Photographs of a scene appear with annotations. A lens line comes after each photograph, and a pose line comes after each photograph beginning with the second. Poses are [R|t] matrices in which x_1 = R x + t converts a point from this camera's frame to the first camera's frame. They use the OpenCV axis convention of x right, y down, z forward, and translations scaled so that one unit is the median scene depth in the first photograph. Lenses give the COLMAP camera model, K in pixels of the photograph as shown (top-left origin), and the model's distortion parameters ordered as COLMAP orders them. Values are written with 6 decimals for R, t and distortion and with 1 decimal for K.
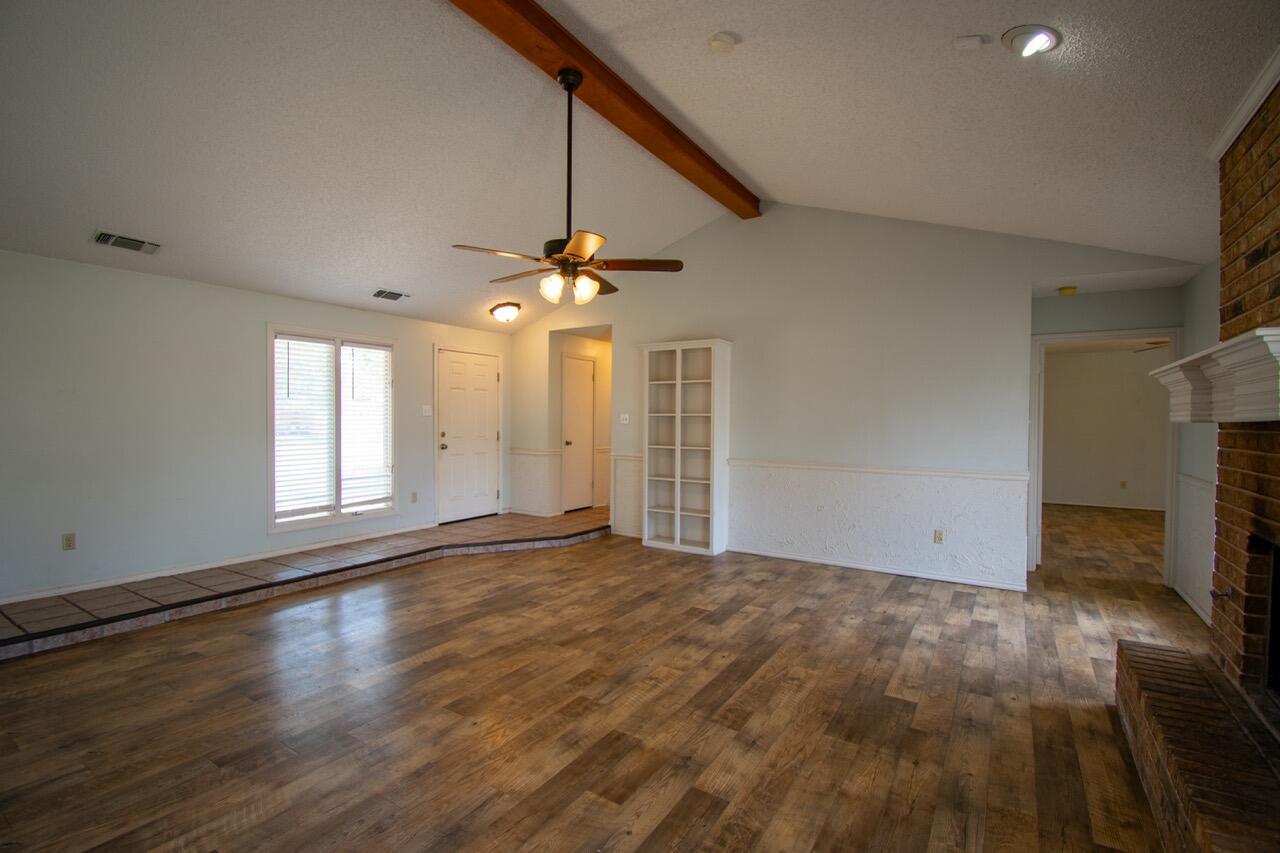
lens RADIAL K [[570.7, 0, 640.0], [0, 570.7, 426.5], [0, 0, 1]] dist [0.028205, -0.030246]
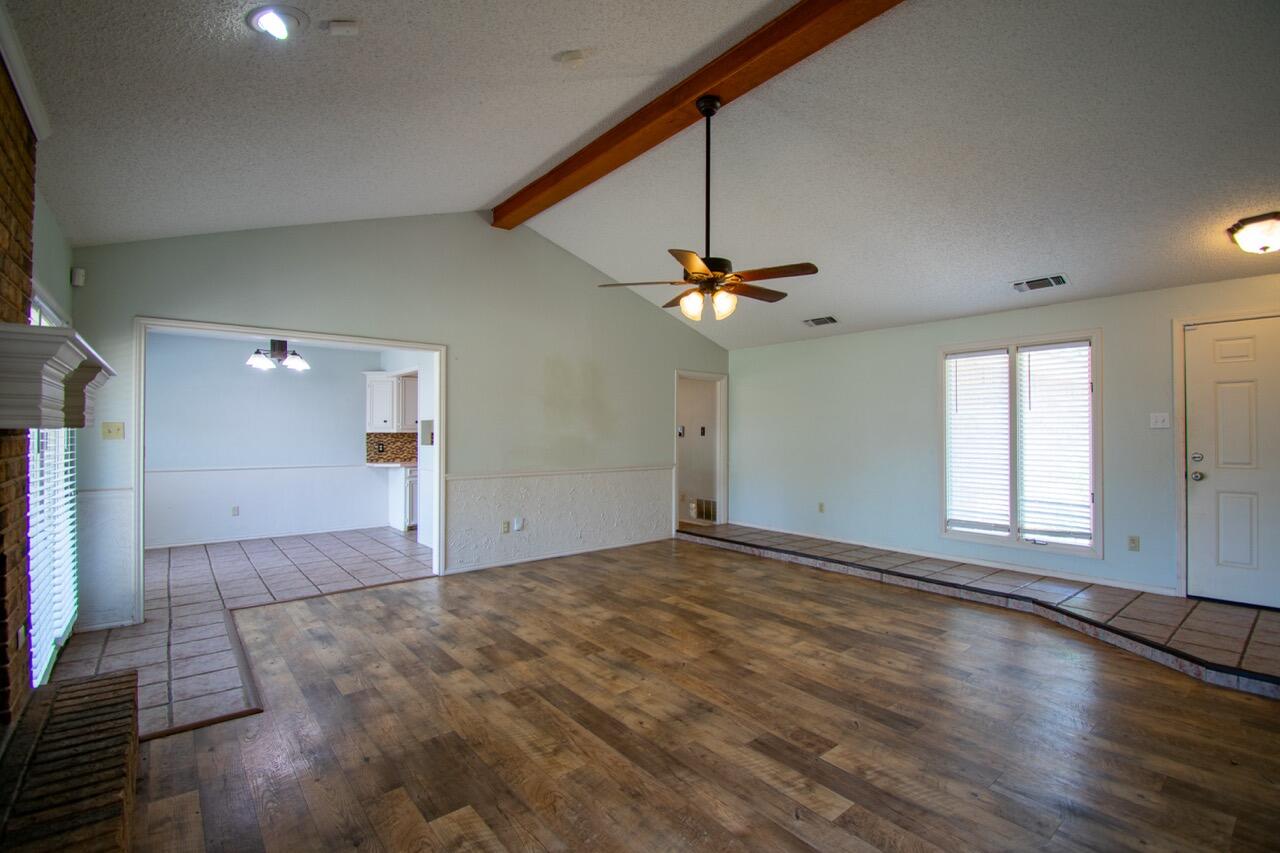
lens RADIAL K [[570.7, 0, 640.0], [0, 570.7, 426.5], [0, 0, 1]] dist [0.028205, -0.030246]
pose [[-0.305441, -0.014358, -0.952103, 0.754623], [-0.014134, 0.999845, -0.010543, -0.007600], [0.952106, 0.010236, -0.305596, 1.012348]]
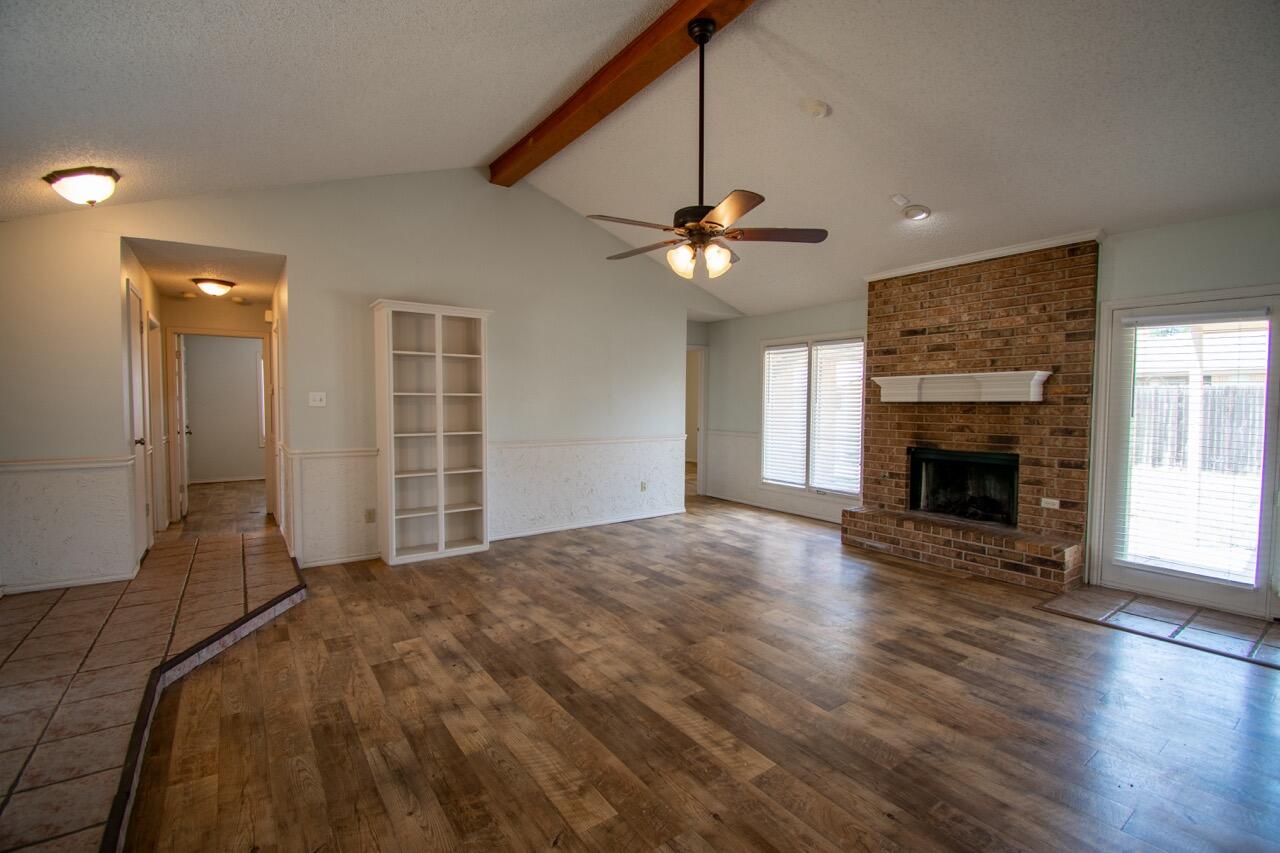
lens RADIAL K [[563.3, 0, 640.0], [0, 563.3, 426.5], [0, 0, 1]] dist [0.026534, -0.027851]
pose [[0.371525, -0.048148, 0.927174, -0.860787], [0.010060, 0.998805, 0.047837, -0.015017], [-0.928369, -0.008445, 0.371565, 0.630474]]
